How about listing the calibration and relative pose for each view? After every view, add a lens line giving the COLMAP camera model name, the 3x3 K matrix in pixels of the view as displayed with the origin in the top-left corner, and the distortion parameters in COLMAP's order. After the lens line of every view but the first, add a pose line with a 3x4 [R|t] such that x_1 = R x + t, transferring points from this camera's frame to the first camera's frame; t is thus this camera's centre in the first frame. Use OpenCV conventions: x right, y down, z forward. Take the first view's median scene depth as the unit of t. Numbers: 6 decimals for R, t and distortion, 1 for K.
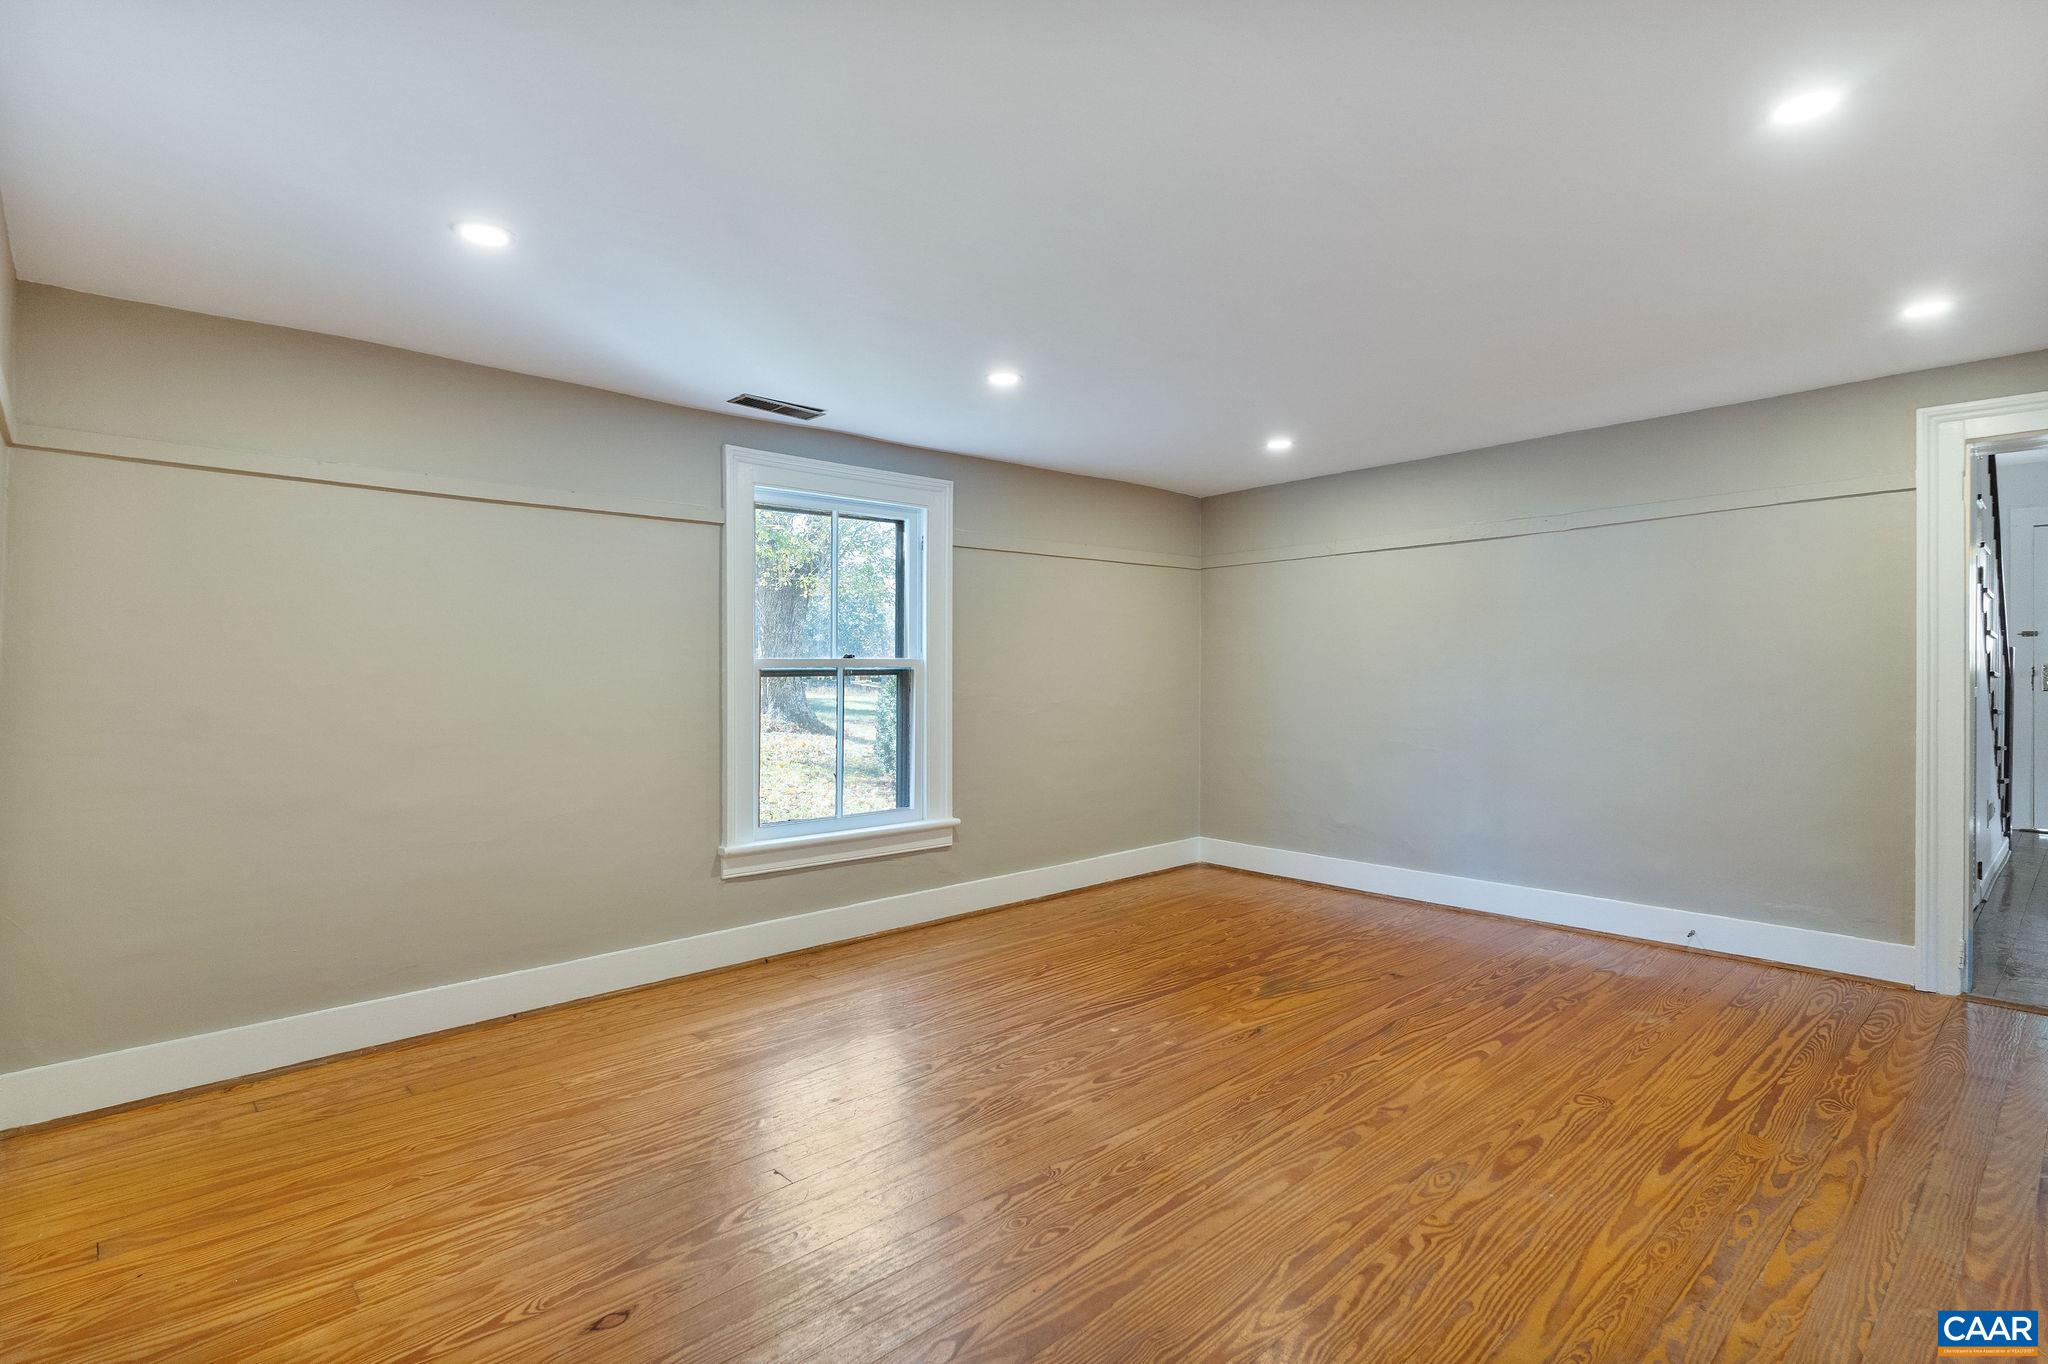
lens RADIAL K [[1038.5, 0, 1024.8], [0, 1038.5, 673.1], [0, 0, 1]] dist [0.000841, 0.000127]
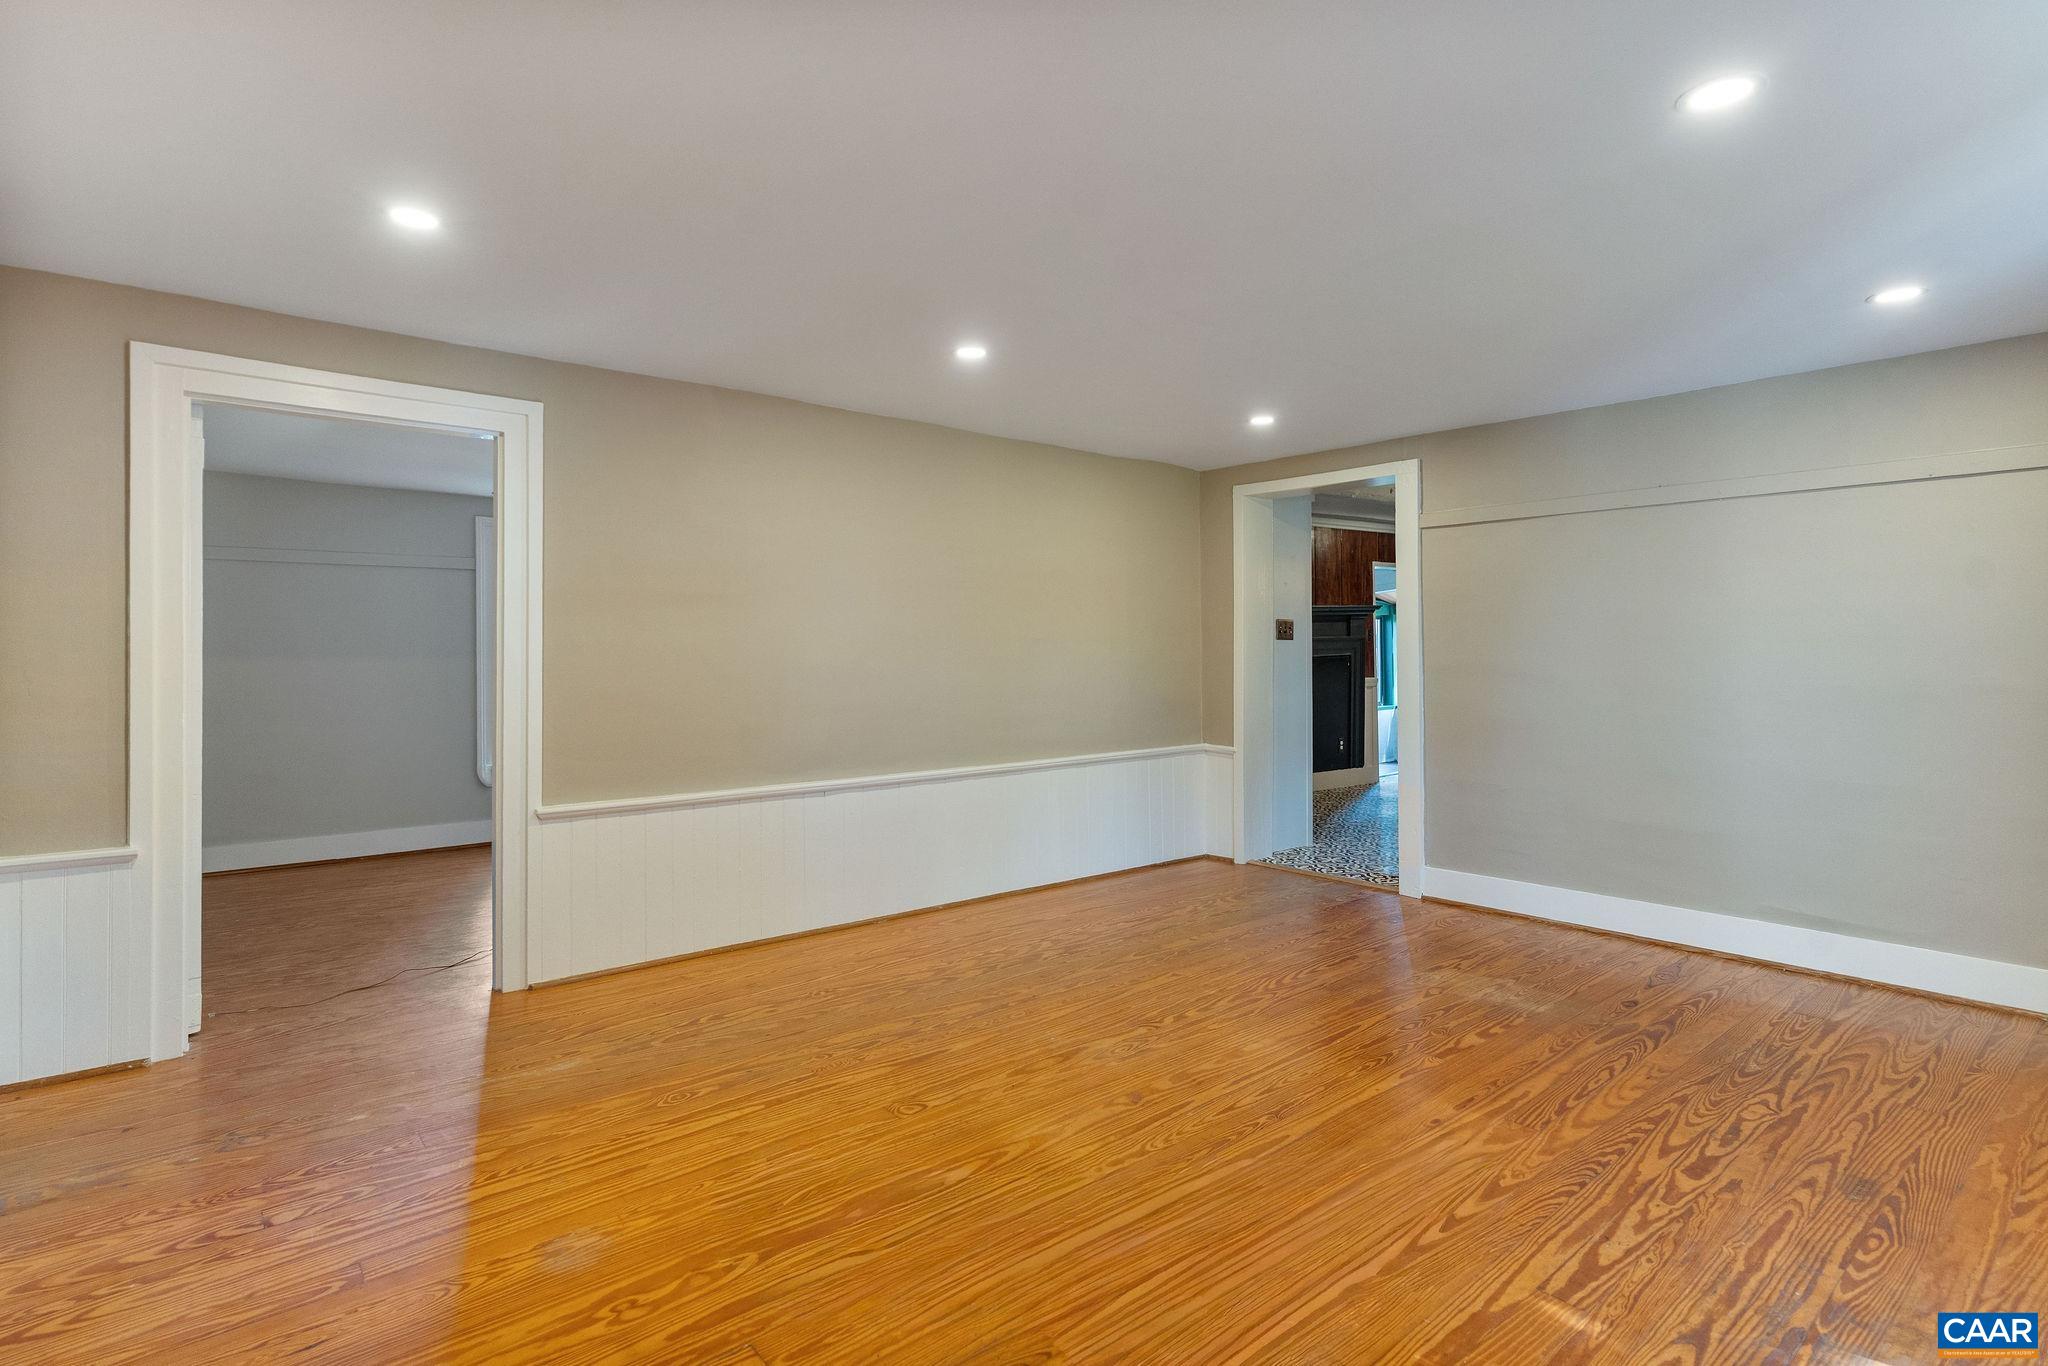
lens RADIAL K [[1038.5, 0, 1022.6], [0, 1038.5, 669.8], [0, 0, 1]] dist [0.000841, 0.000127]
pose [[-0.998338, 0.006074, 0.057317, 0.407780], [0.007474, 0.999678, 0.024242, -0.016095], [-0.057152, 0.024630, -0.998062, 2.073240]]
